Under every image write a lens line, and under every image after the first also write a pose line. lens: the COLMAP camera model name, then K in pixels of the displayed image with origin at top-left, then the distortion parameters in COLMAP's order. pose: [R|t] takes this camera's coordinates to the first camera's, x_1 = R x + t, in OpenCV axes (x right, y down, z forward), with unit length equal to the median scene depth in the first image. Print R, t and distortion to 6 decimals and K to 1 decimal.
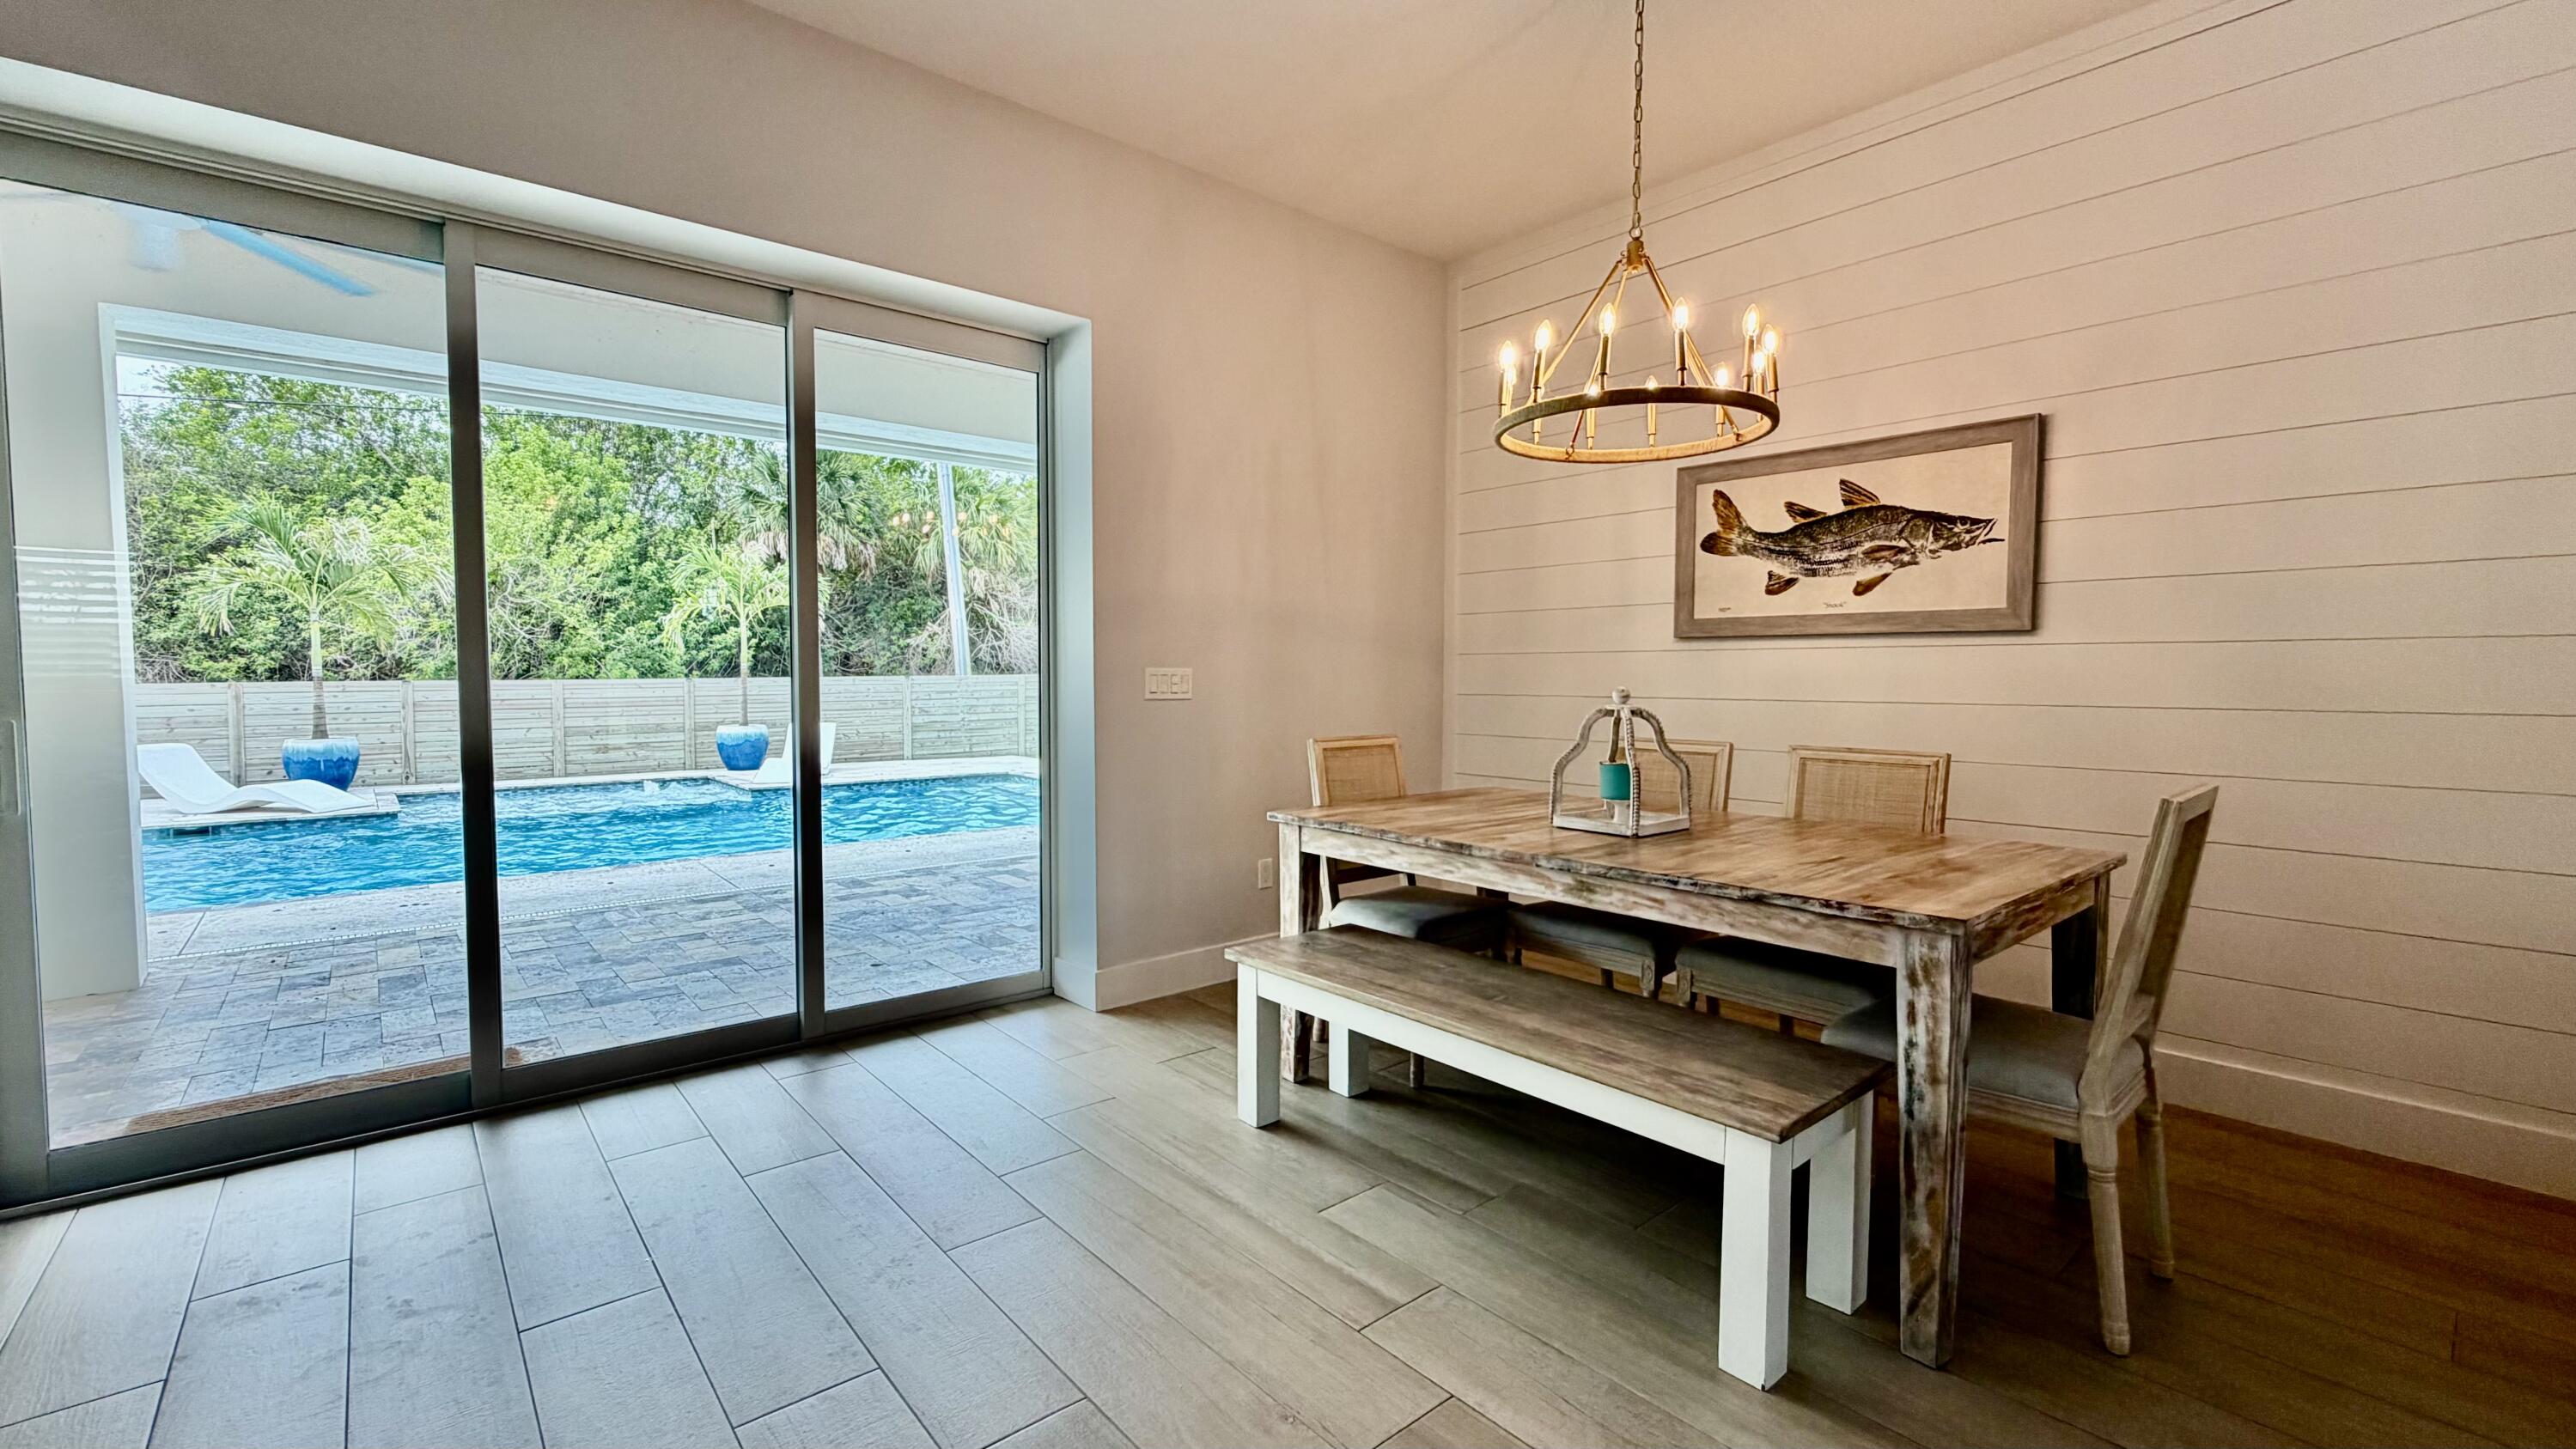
lens RADIAL K [[1066.9, 0, 1283.0], [0, 1066.9, 722.6], [0, 0, 1]] dist [-0.000023, -0.000092]
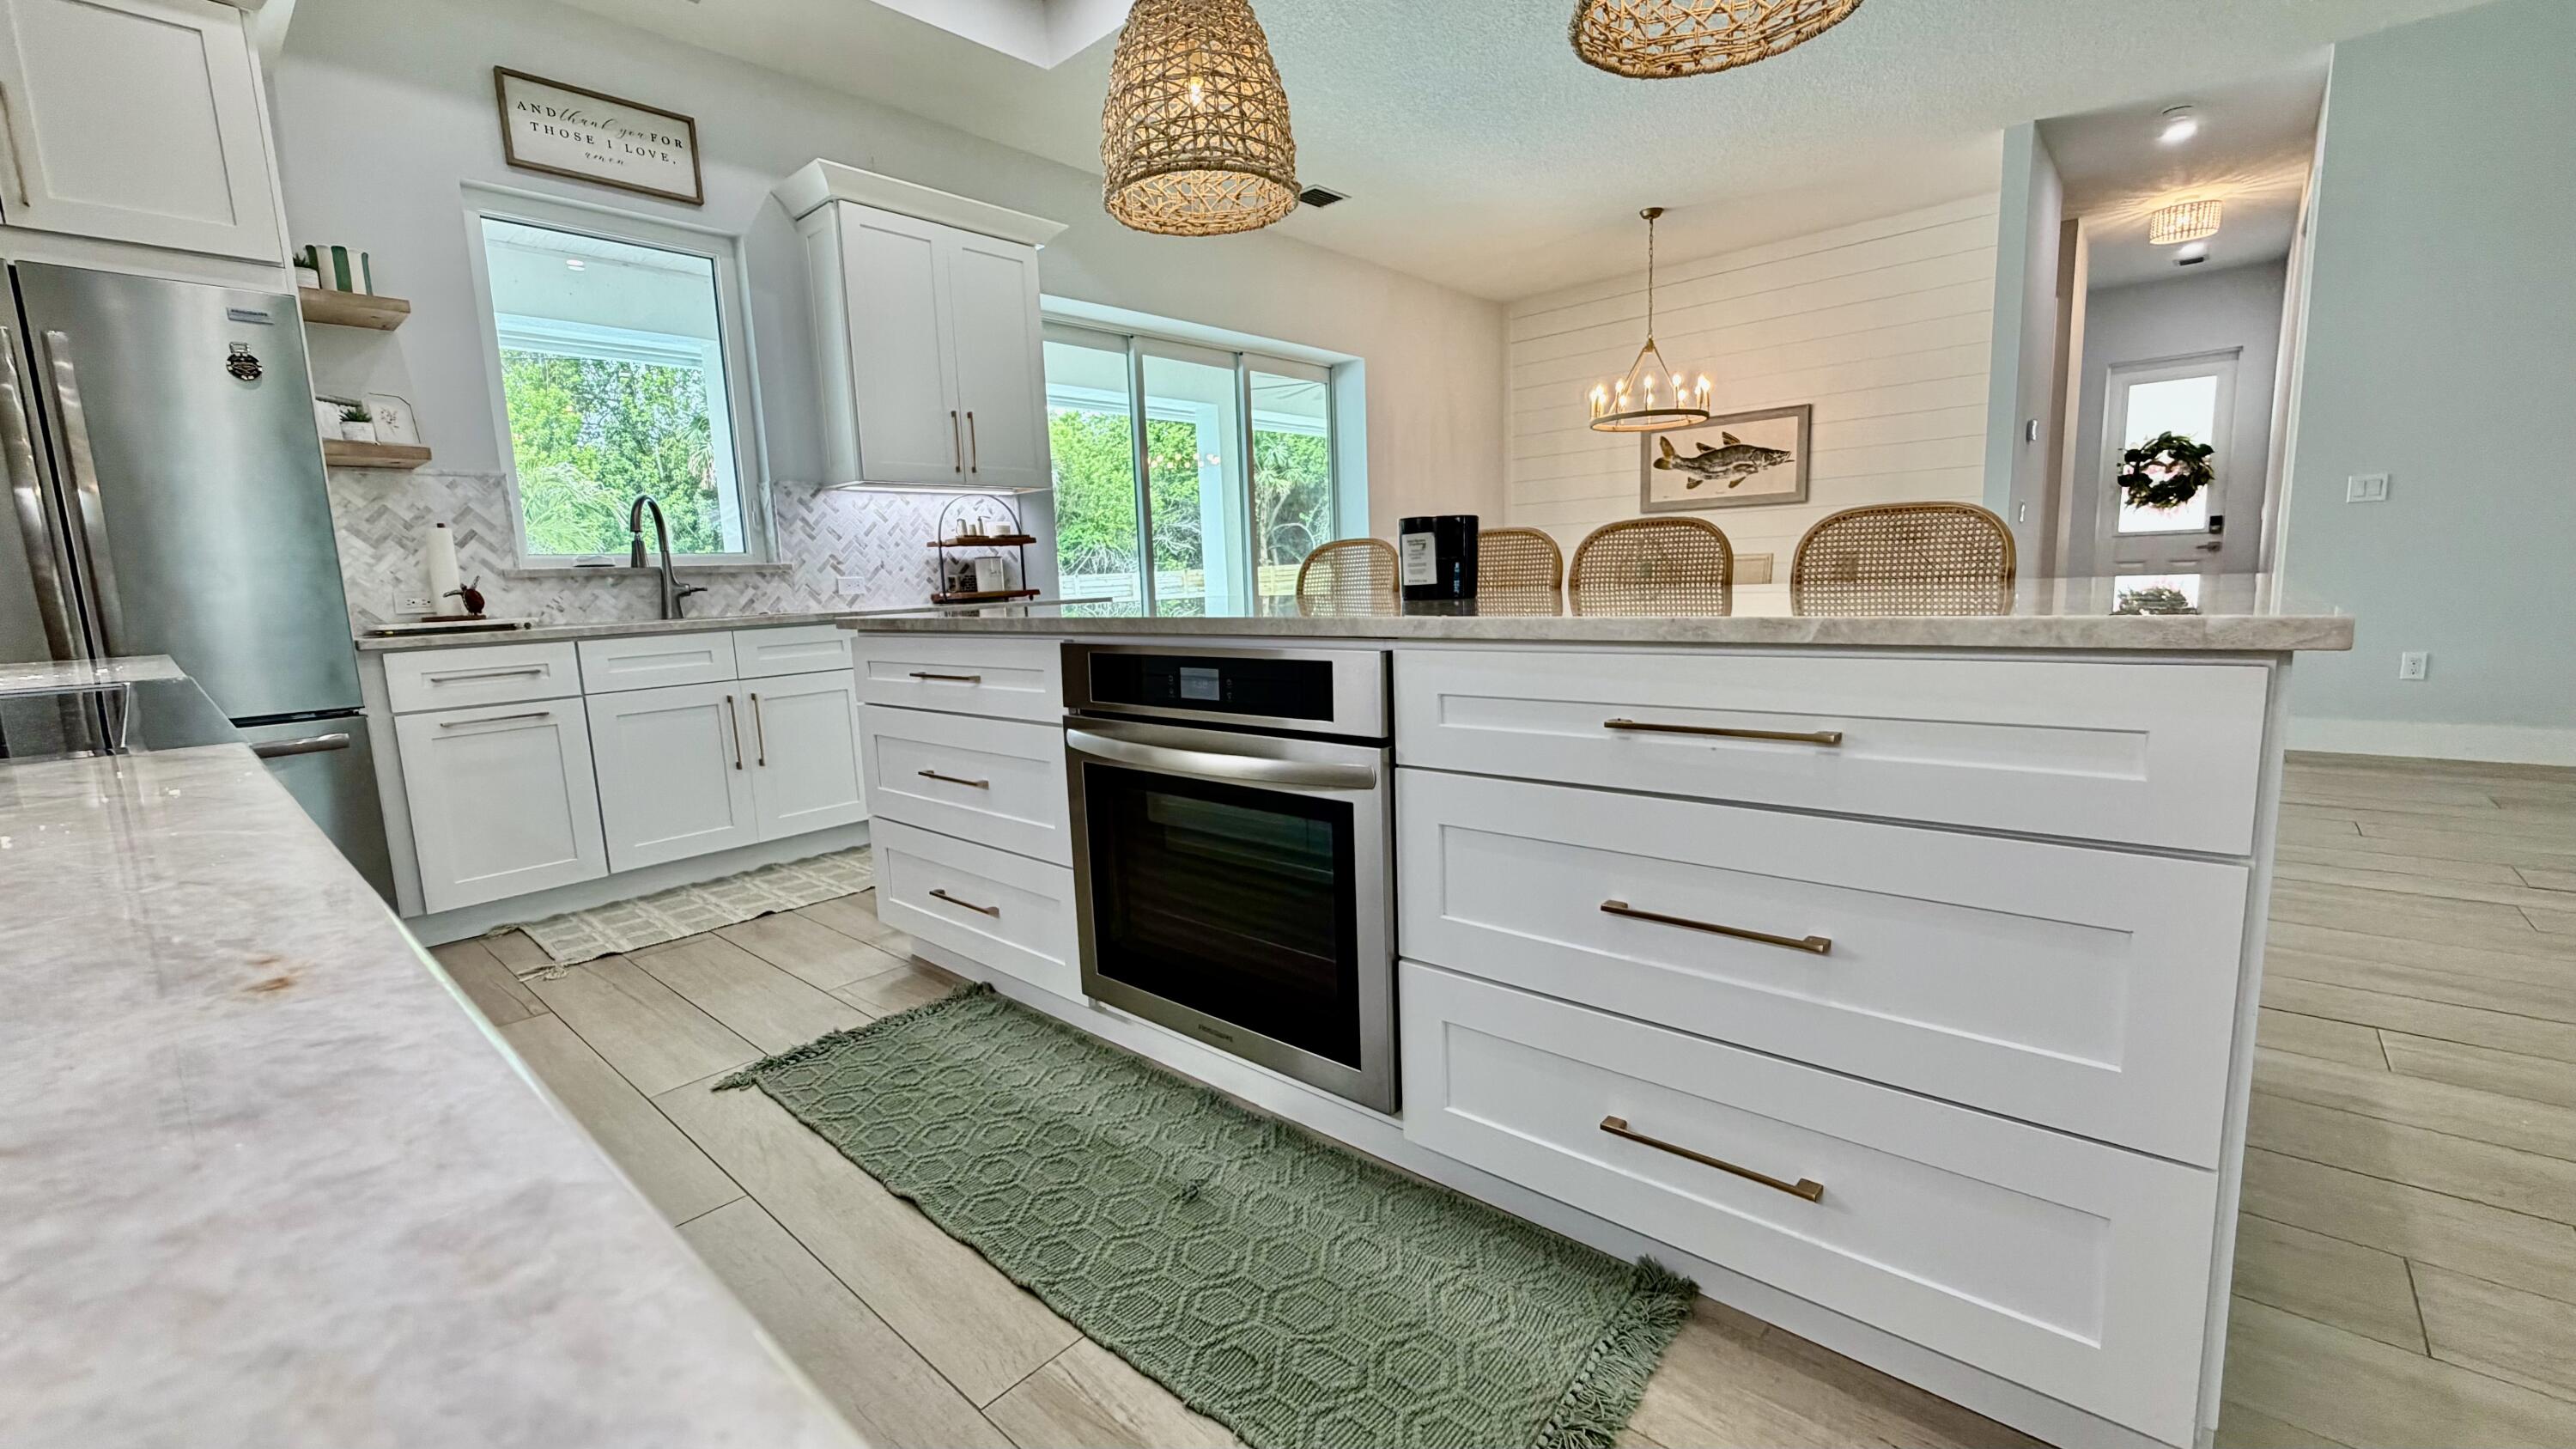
lens RADIAL K [[1029.3, 0, 1283.6], [0, 1029.3, 722.6], [0, 0, 1]] dist [0.000958, 0.000035]
pose [[0.990933, -0.058916, 0.120754, -0.593562], [0.047525, 0.994329, 0.095135, 0.103483], [-0.125674, -0.088533, 0.988113, -0.915770]]
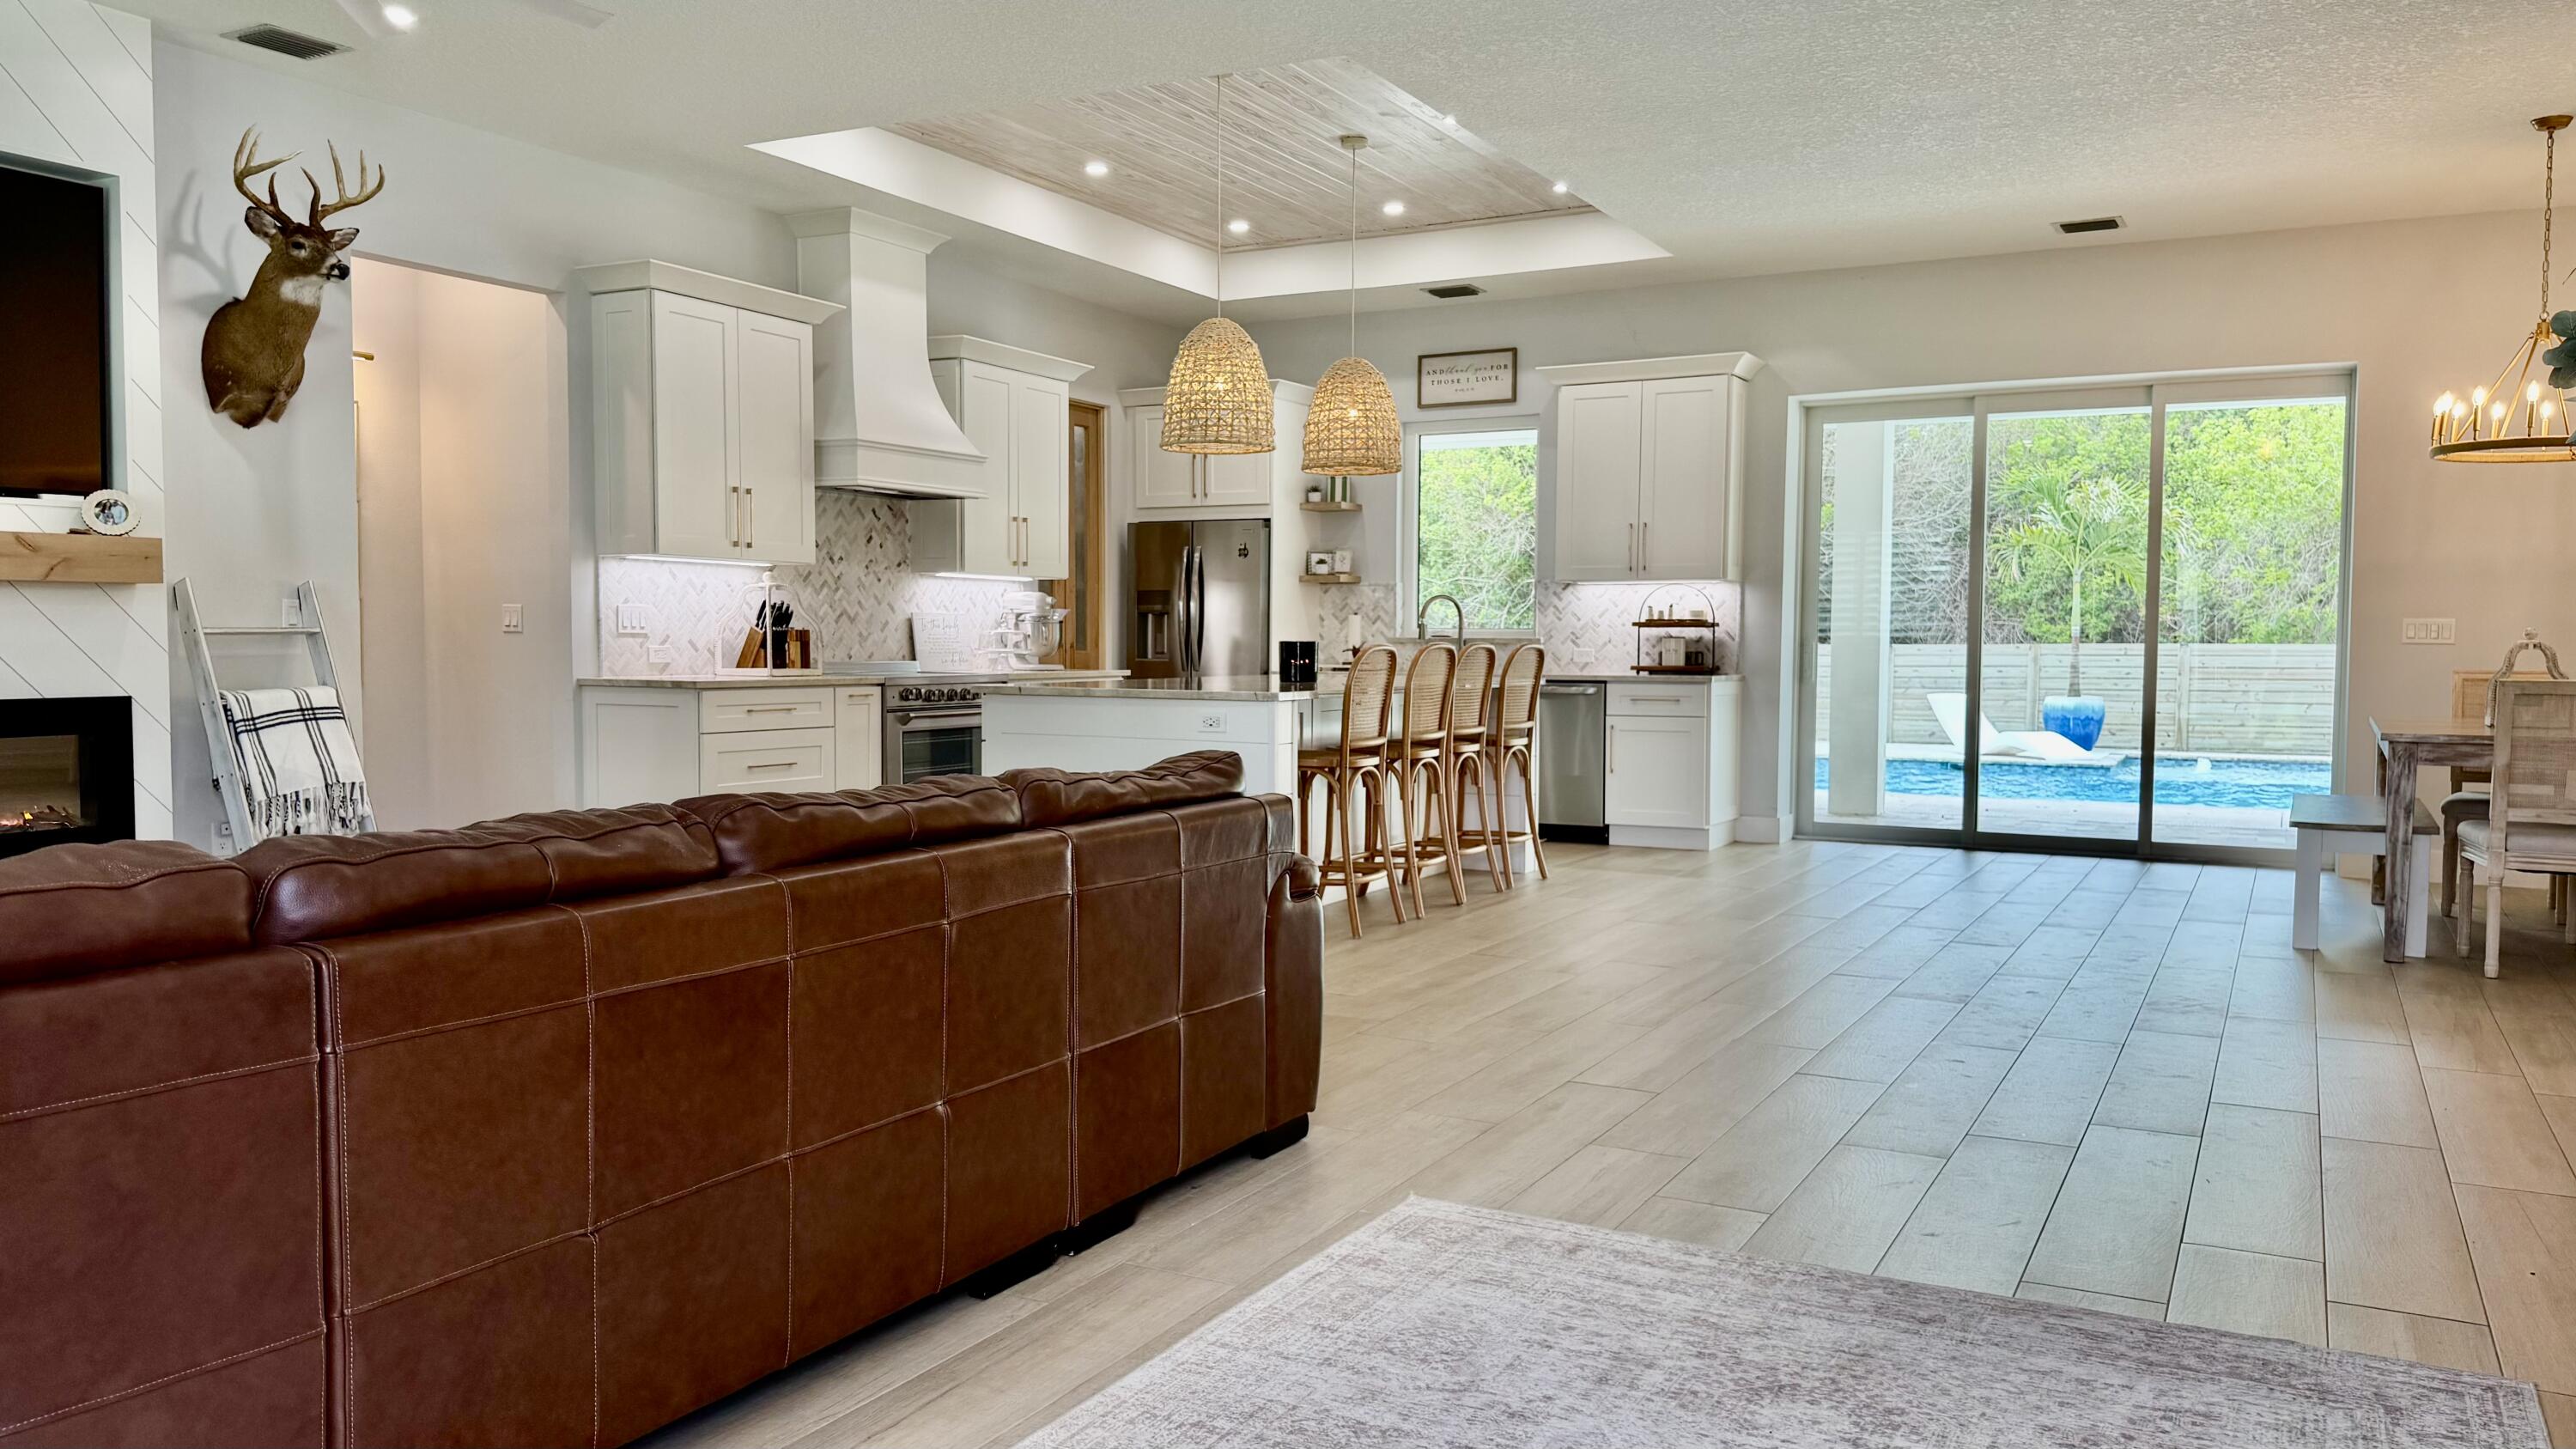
lens RADIAL K [[1850.0, 0, 1286.3], [0, 1850.0, 731.4], [0, 0, 1]] dist [0.101191, -0.148213]
pose [[0.360710, 0.049744, -0.931351, 1.560285], [-0.050467, 0.998155, 0.033766, 0.078431], [0.931312, 0.034823, 0.362554, -1.106503]]
